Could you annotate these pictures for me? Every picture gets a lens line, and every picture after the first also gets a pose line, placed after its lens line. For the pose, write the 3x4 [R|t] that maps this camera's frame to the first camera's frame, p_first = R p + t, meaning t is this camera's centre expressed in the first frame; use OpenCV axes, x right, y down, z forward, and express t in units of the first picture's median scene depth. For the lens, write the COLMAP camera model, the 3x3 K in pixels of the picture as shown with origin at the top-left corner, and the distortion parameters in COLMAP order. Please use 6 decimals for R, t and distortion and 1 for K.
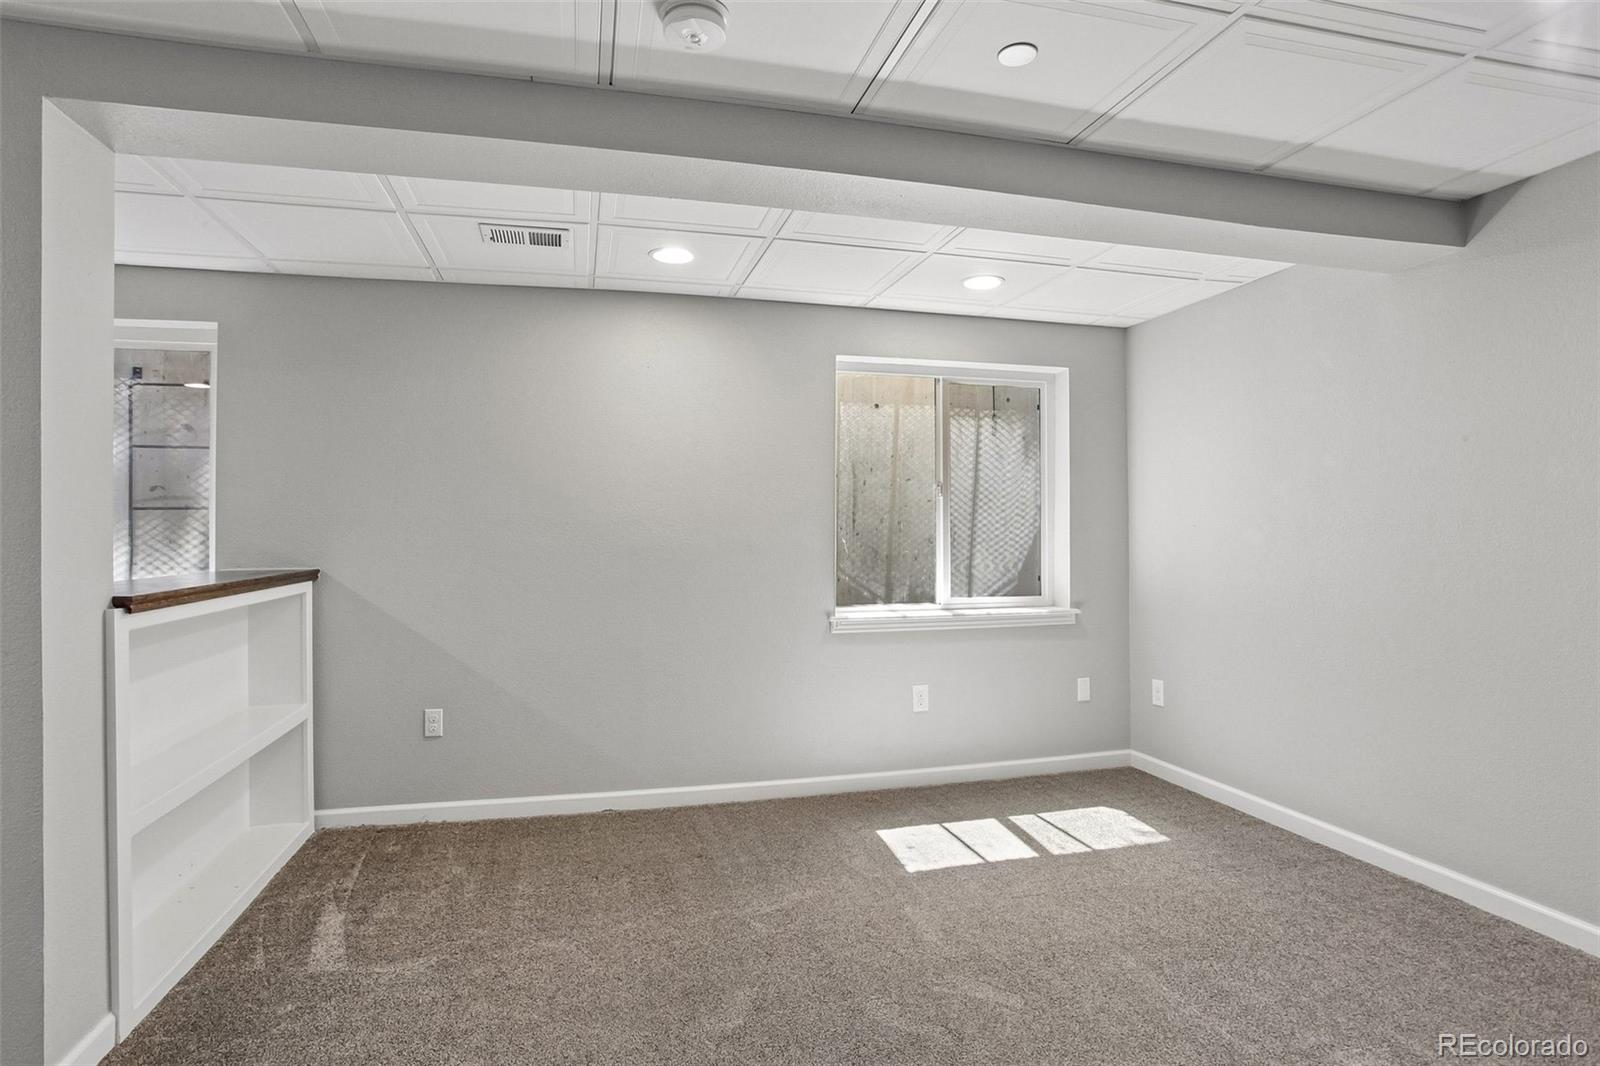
lens RADIAL K [[799.1, 0, 847.1], [0, 799.1, 532.2], [0, 0, 1]] dist [-0.039021, 0.006718]
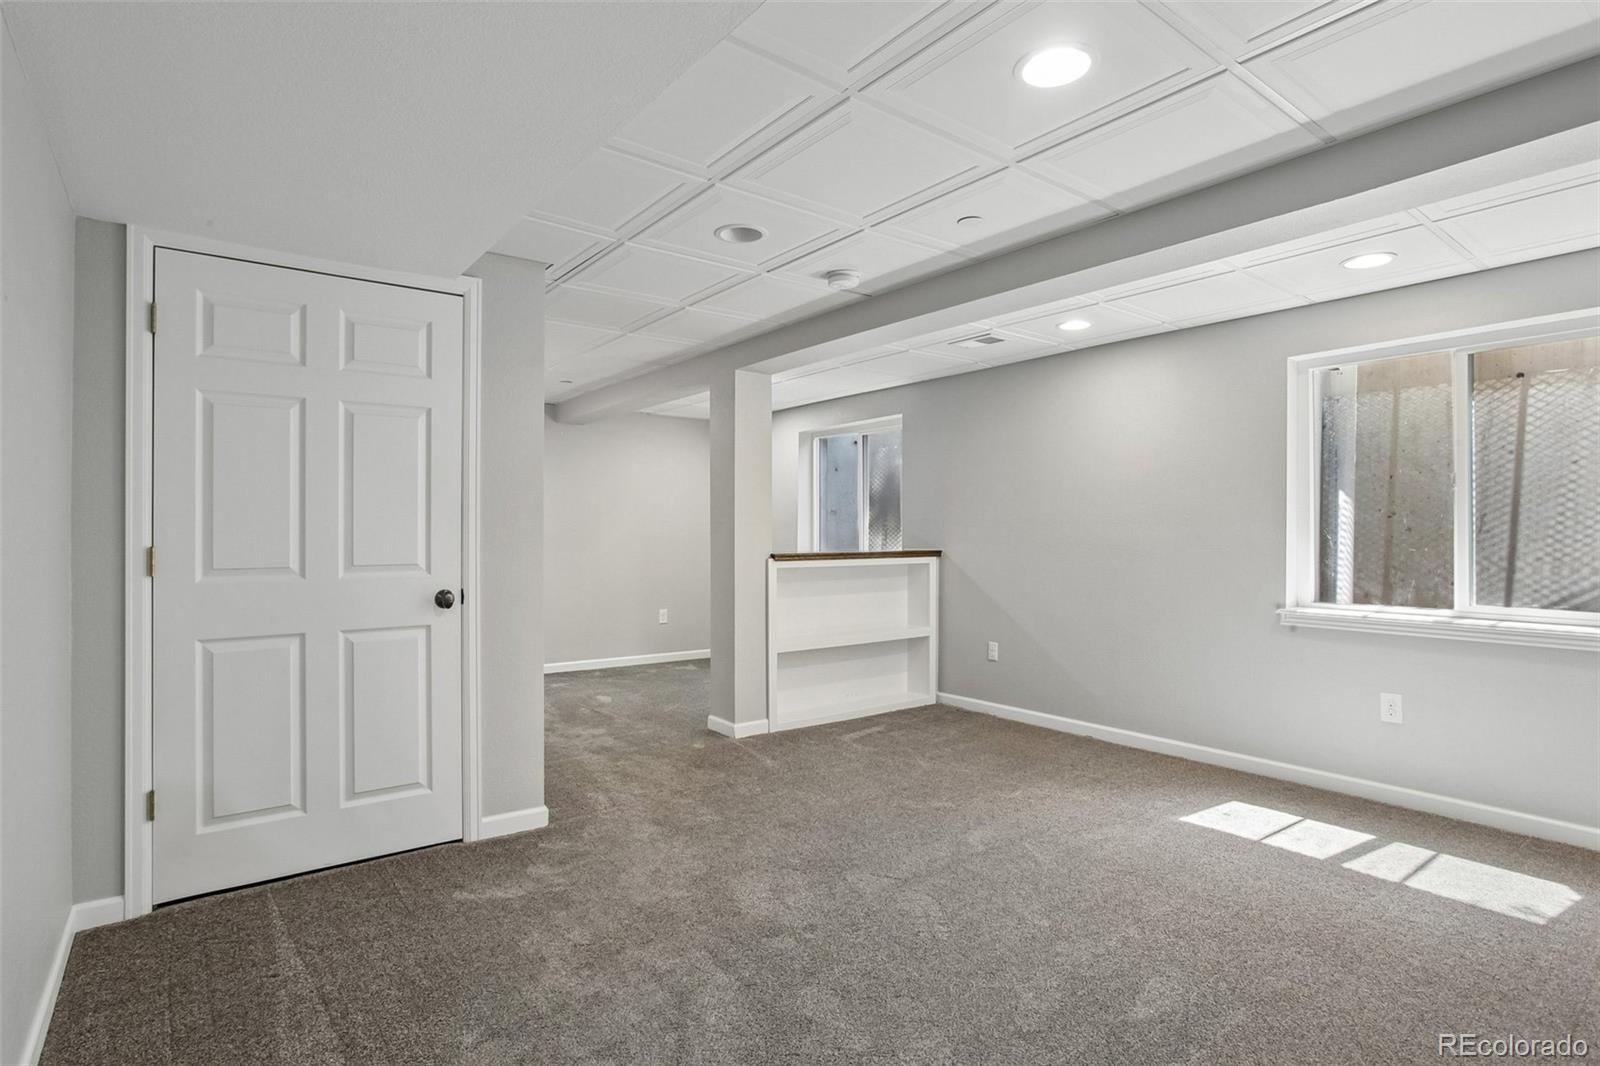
lens RADIAL K [[799.1, 0, 807.1], [0, 799.1, 533.7], [0, 0, 1]] dist [-0.039021, 0.006718]
pose [[0.409808, 0.003846, -0.912164, 0.755766], [0.001398, 0.999987, 0.004844, 0.002947], [0.912171, -0.003260, 0.409798, 0.027225]]
